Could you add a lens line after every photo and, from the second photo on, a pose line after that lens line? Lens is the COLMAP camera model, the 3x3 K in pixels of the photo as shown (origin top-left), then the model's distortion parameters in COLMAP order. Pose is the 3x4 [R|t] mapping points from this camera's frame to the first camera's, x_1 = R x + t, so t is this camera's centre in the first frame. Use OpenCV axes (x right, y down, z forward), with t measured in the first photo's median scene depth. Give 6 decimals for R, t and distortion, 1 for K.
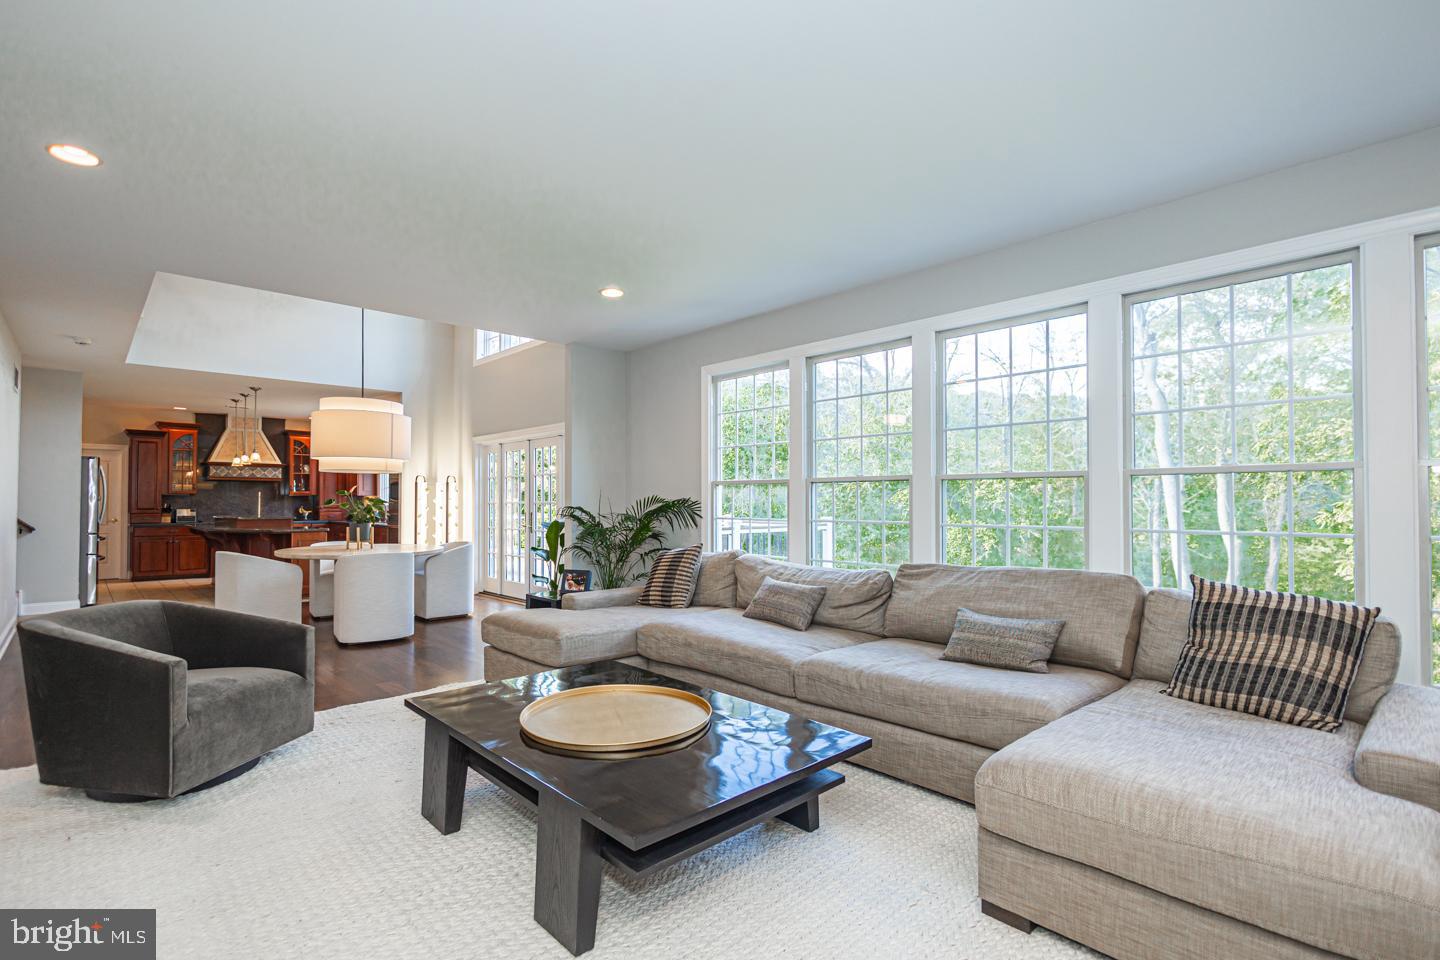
lens RADIAL K [[673.6, 0, 717.7], [0, 673.6, 491.9], [0, 0, 1]] dist [0.010552, -0.004720]
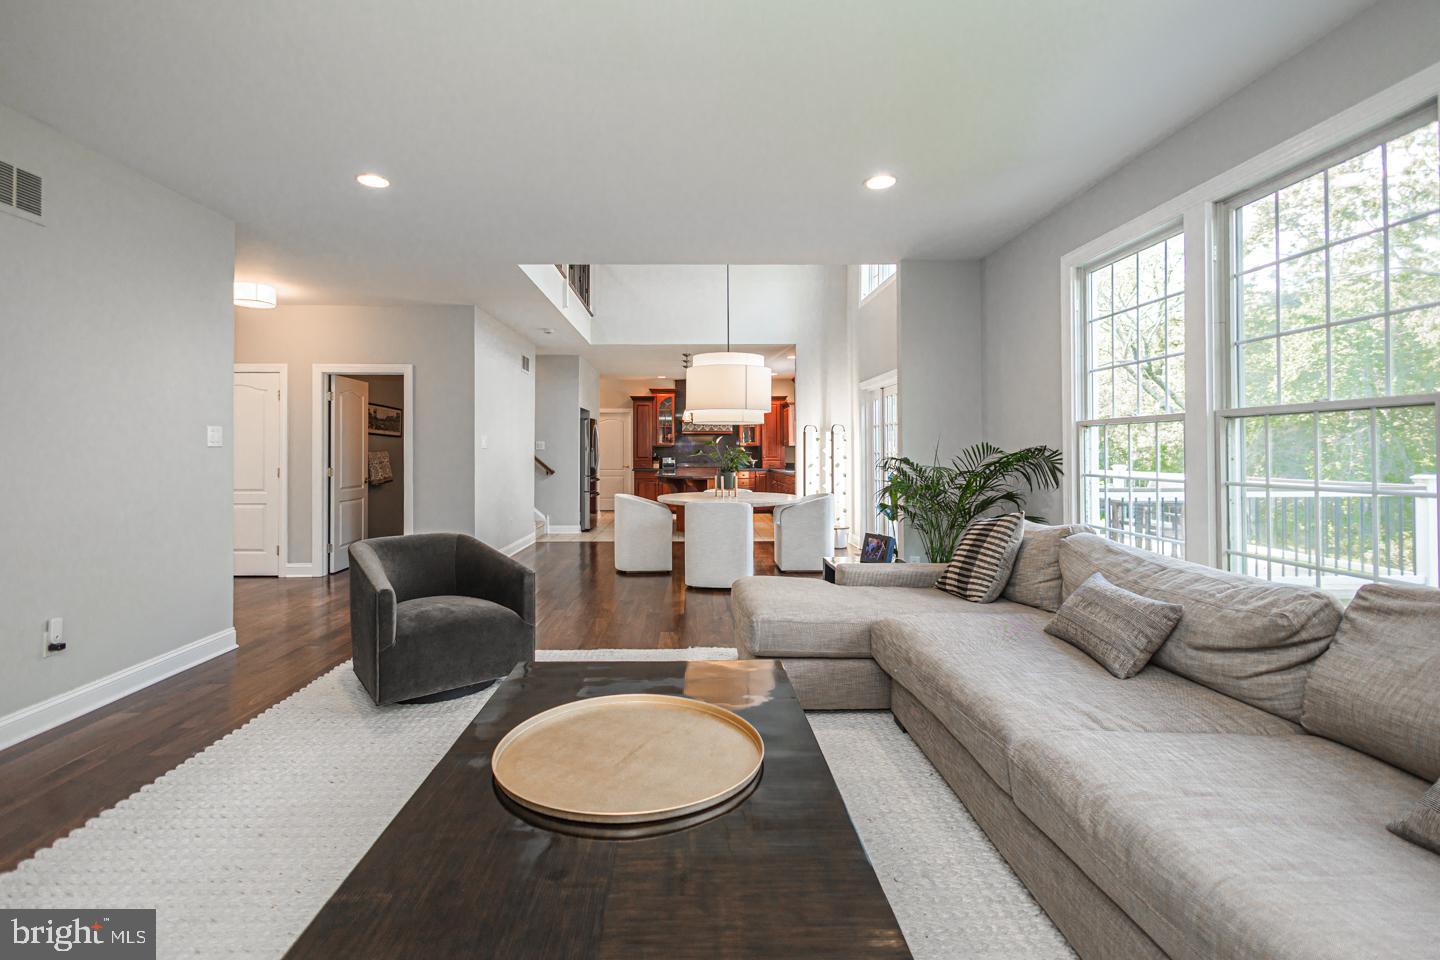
lens RADIAL K [[673.6, 0, 696.5], [0, 673.6, 444.4], [0, 0, 1]] dist [0.010552, -0.004720]
pose [[0.731791, -0.009137, -0.681468, 0.112636], [0.012174, 0.999926, -0.000333, 0.002310], [0.681421, -0.008052, 0.731848, 0.150417]]
